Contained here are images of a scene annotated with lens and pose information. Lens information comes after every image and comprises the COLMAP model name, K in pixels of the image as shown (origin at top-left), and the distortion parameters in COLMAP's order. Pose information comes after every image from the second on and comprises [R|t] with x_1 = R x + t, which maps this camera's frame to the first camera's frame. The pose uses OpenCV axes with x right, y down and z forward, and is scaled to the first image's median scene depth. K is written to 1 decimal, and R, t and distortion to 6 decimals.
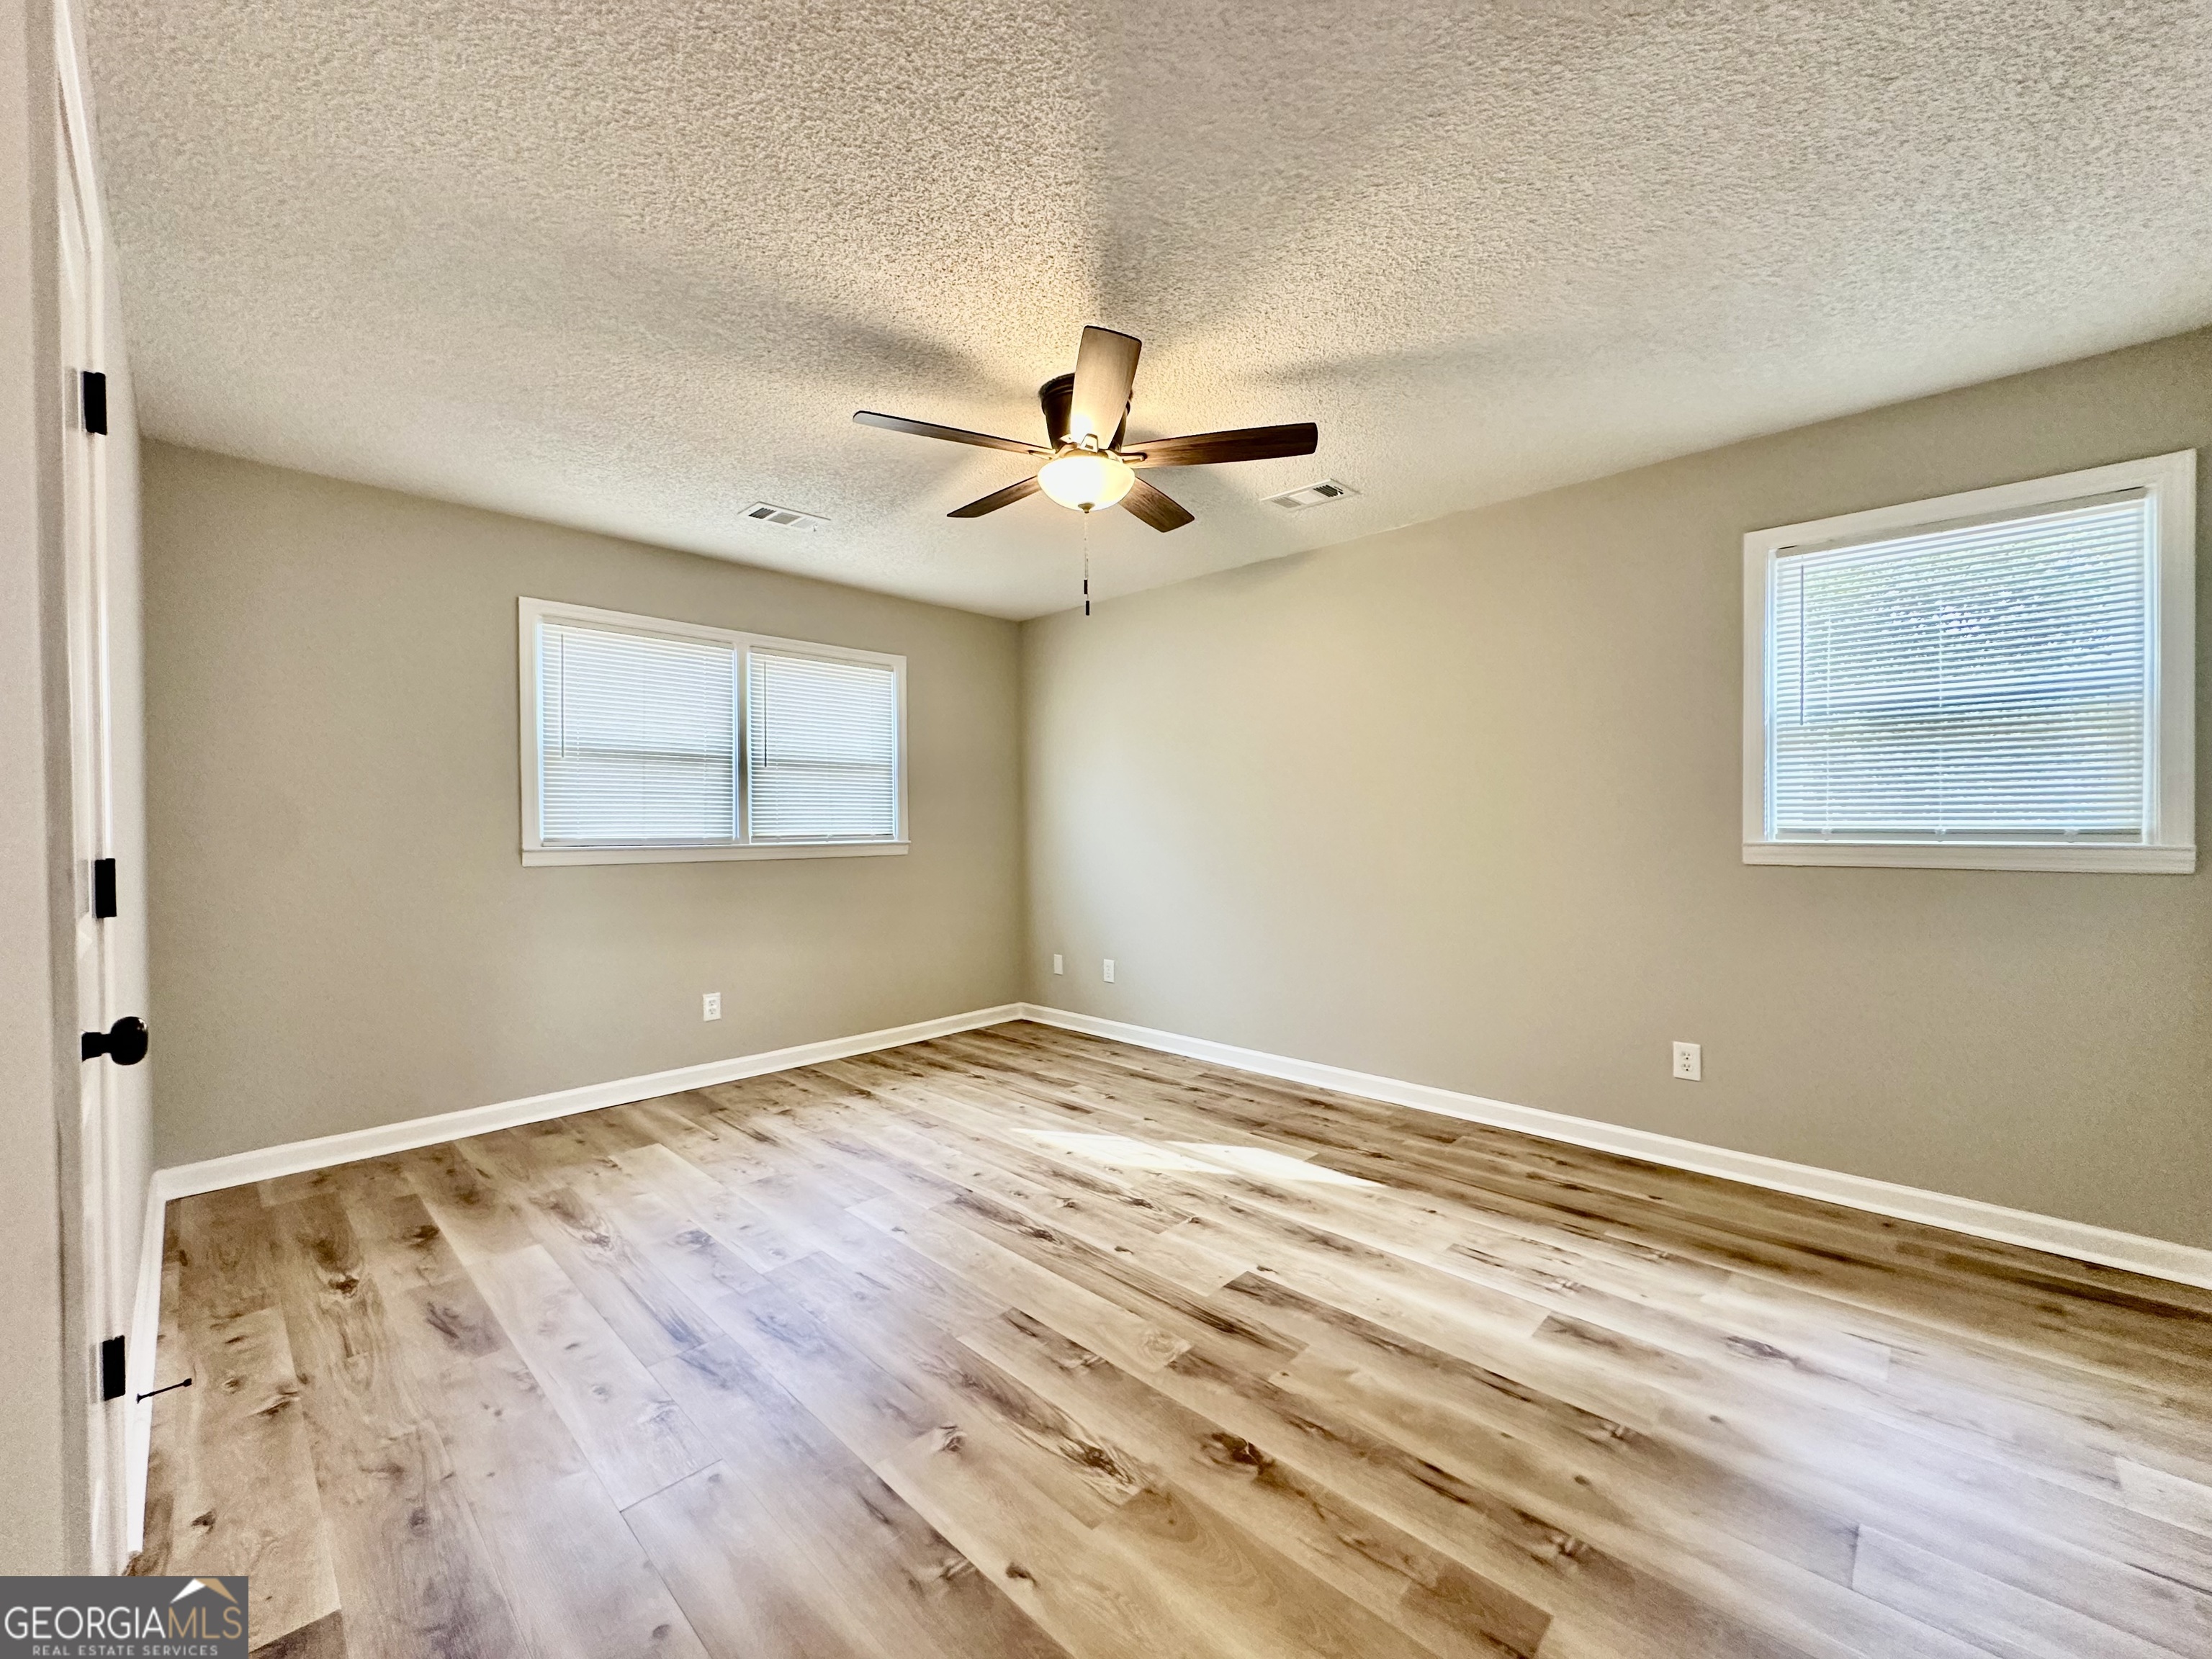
lens RADIAL K [[878.0, 0, 1110.7], [0, 878.0, 831.4], [0, 0, 1]] dist [-0.001313, 0.000521]
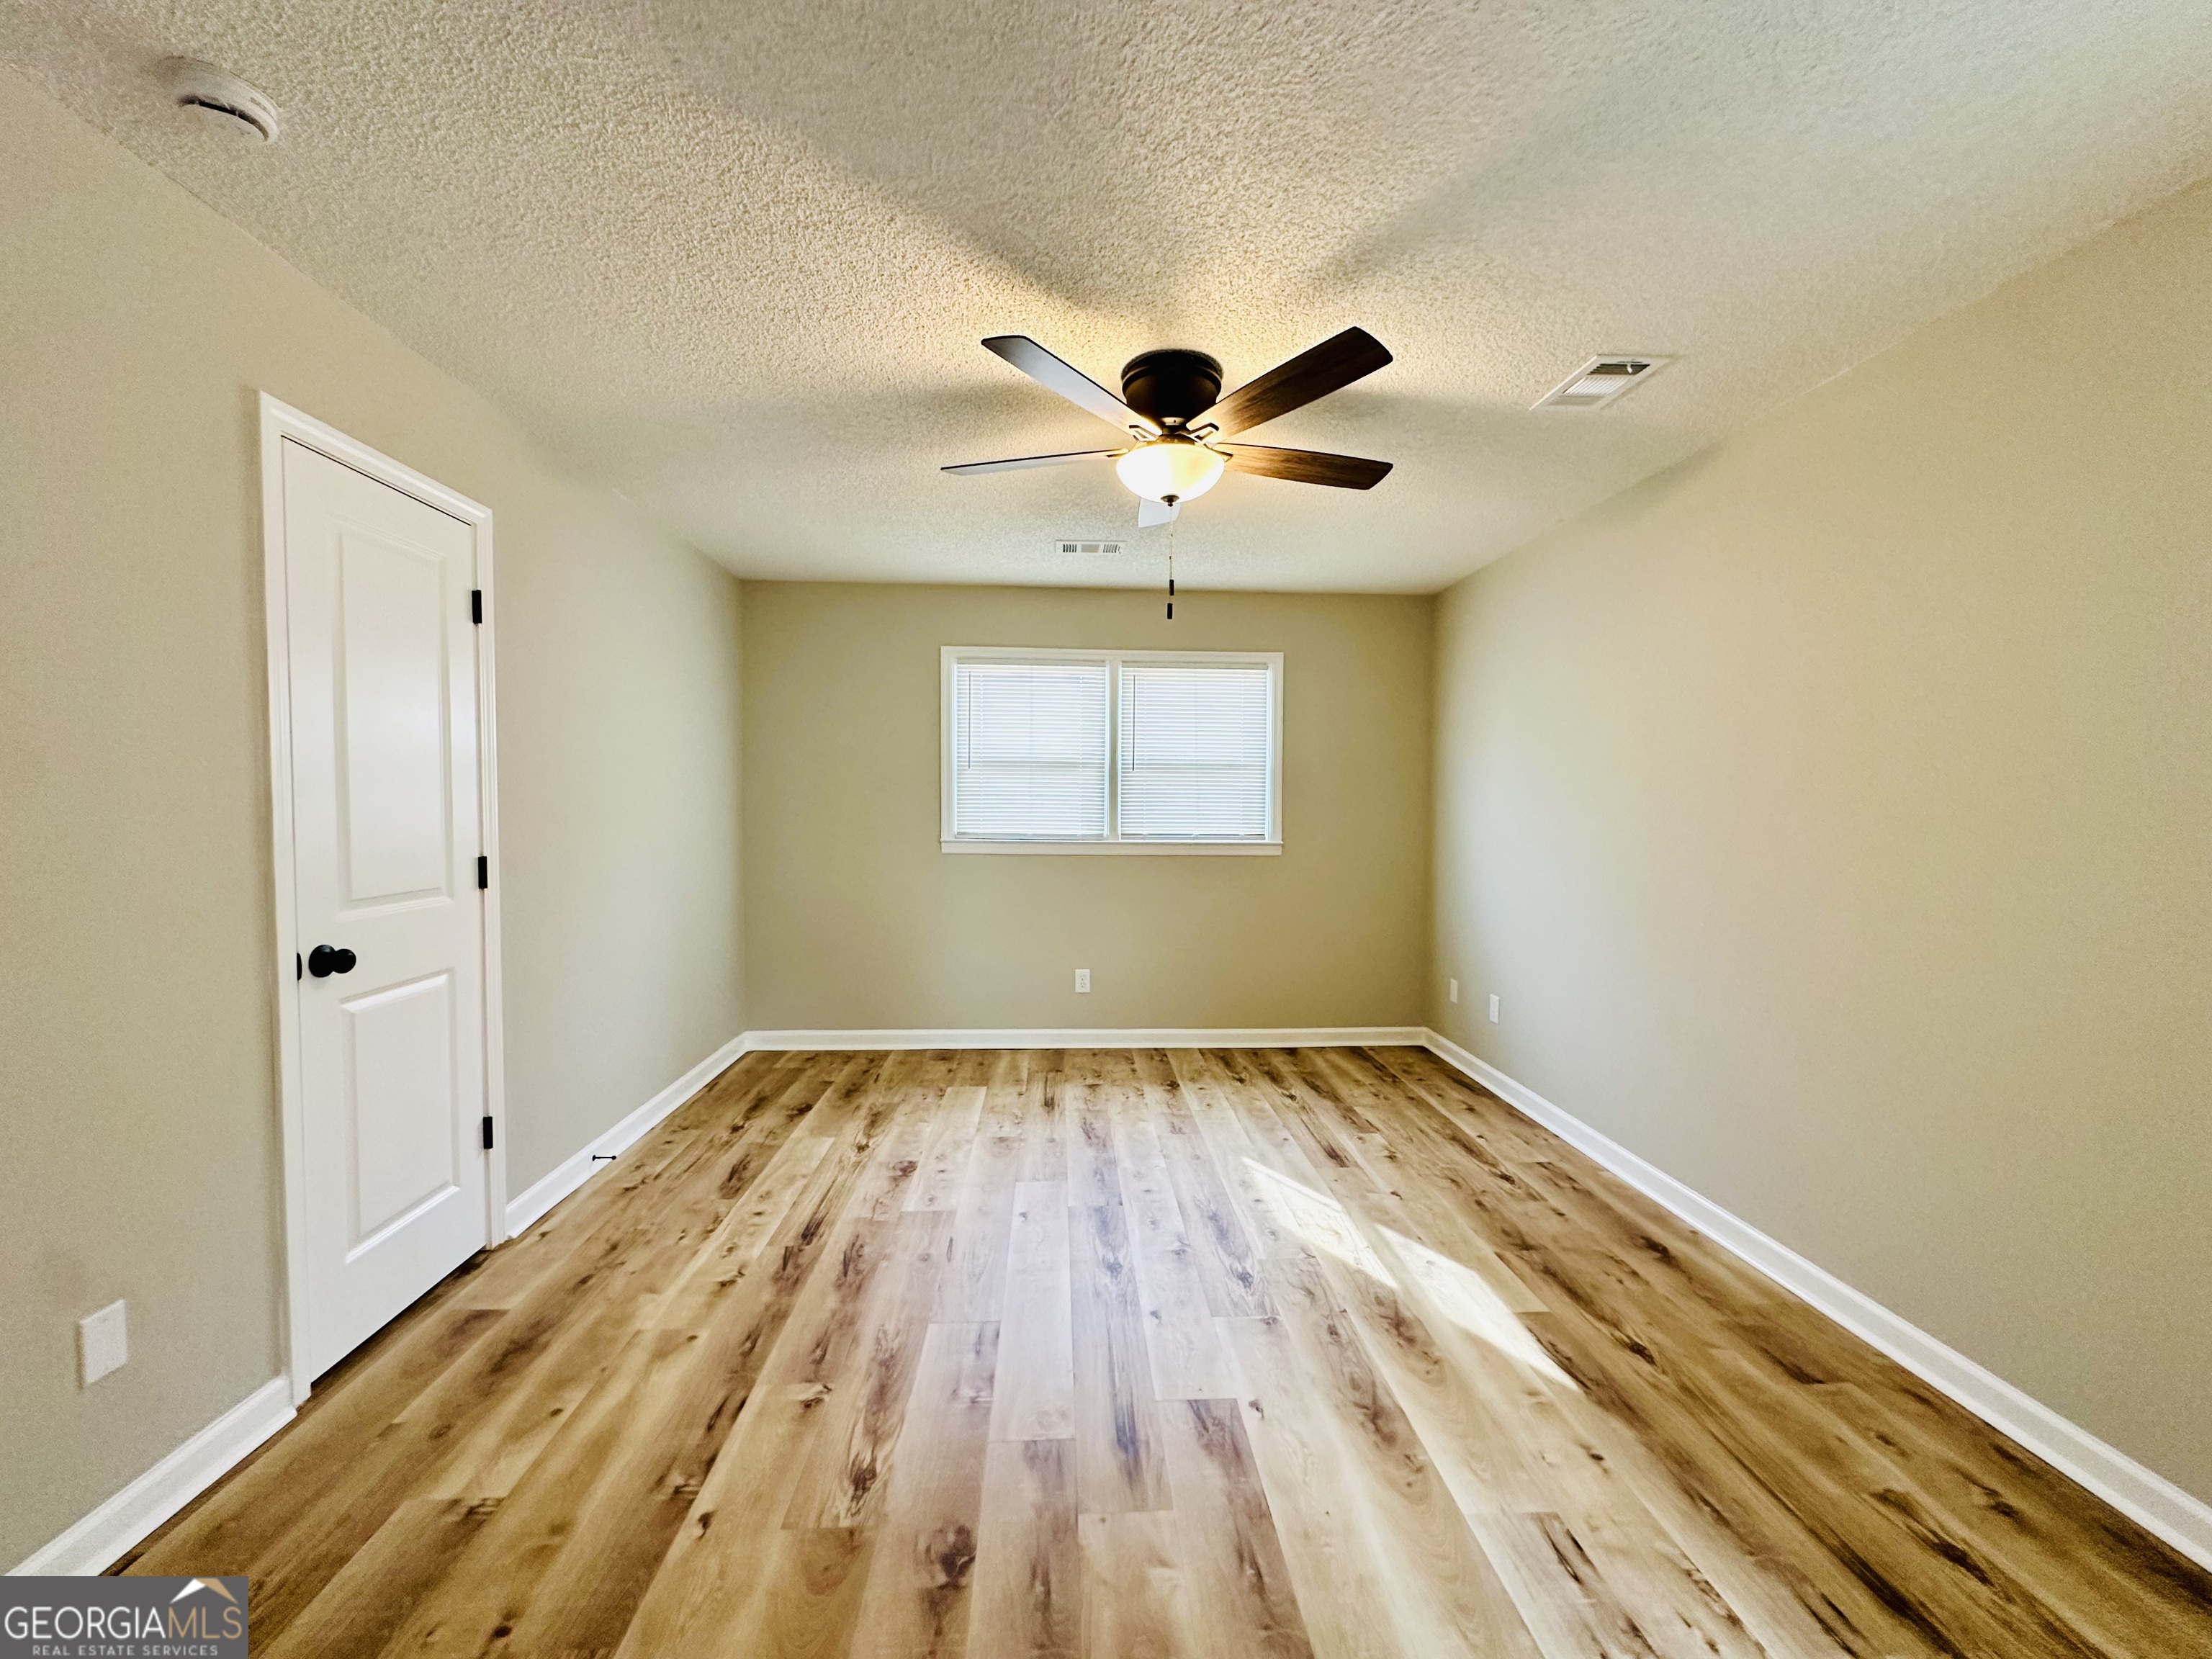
lens RADIAL K [[878.0, 0, 1104.4], [0, 878.0, 836.7], [0, 0, 1]] dist [-0.001313, 0.000521]
pose [[0.734231, 0.039552, -0.677747, 0.446442], [-0.018550, 0.999098, 0.038209, -0.044697], [0.678647, -0.015482, 0.734302, 0.230434]]
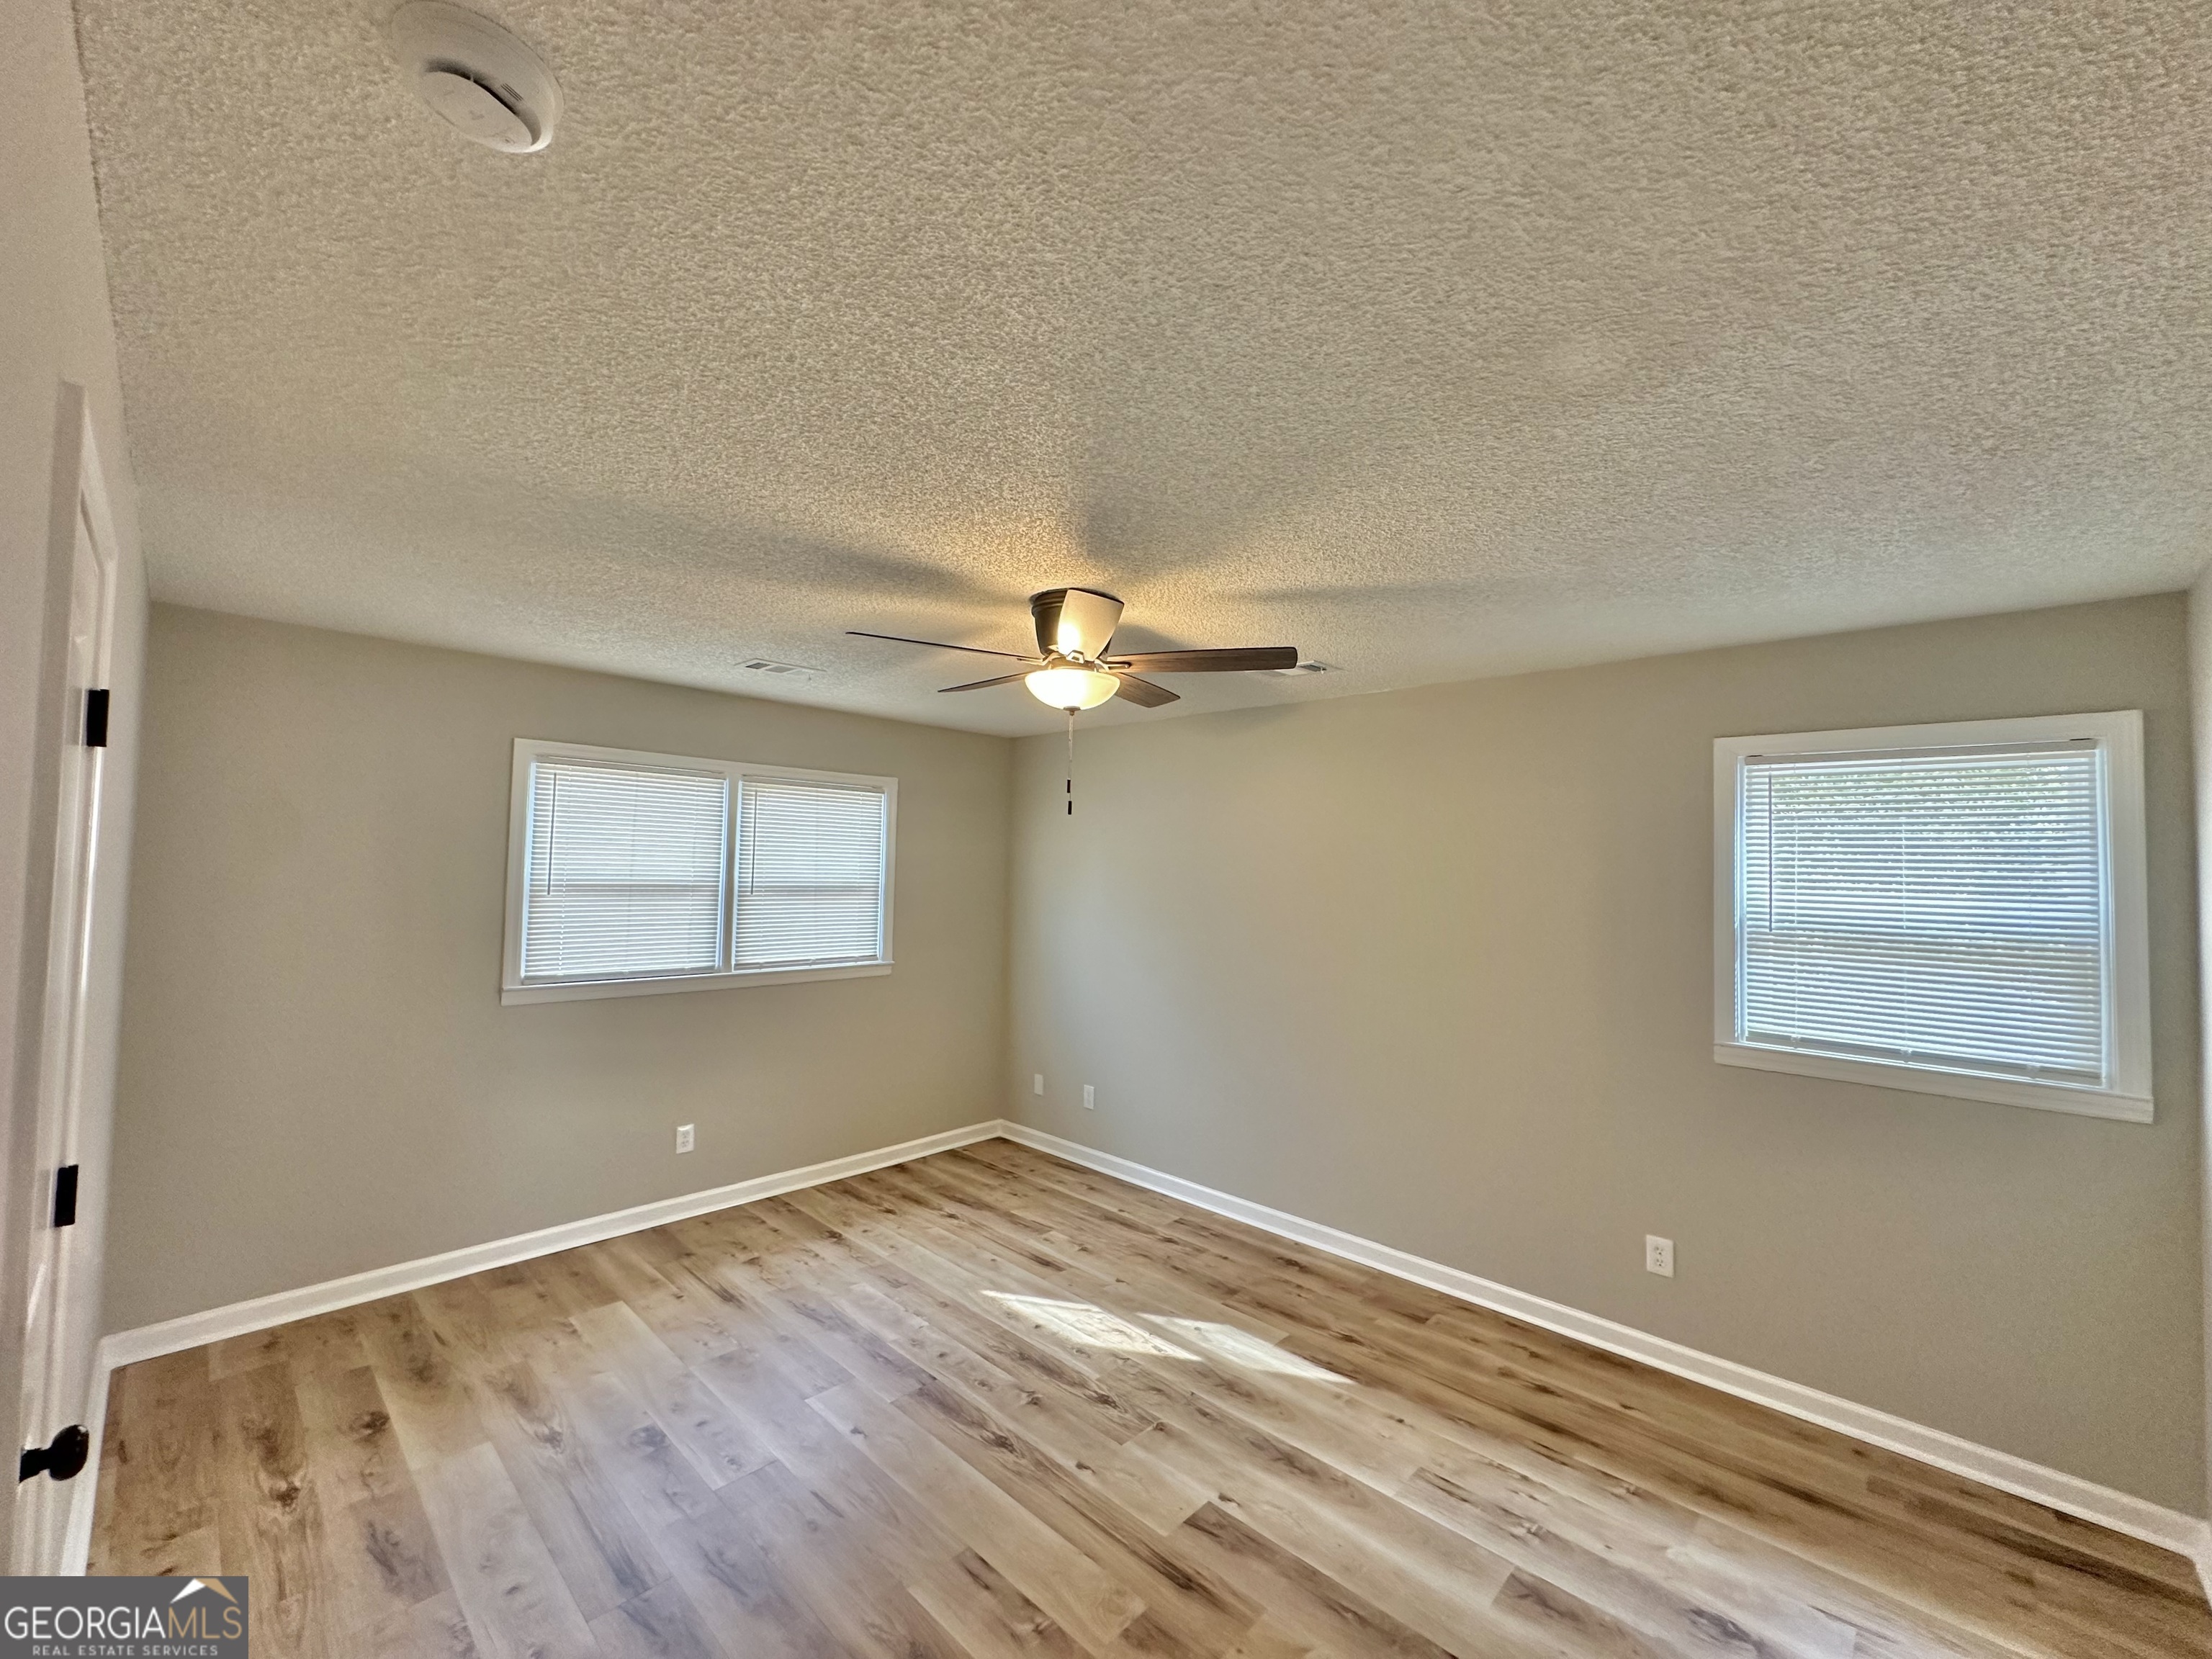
lens RADIAL K [[878.0, 0, 1110.1], [0, 878.0, 835.2], [0, 0, 1]] dist [-0.001313, 0.000521]
pose [[0.999554, 0.029406, 0.005276, 0.012960], [-0.029115, 0.998391, -0.048654, -0.142192], [-0.006698, 0.048479, 0.998802, -0.012943]]
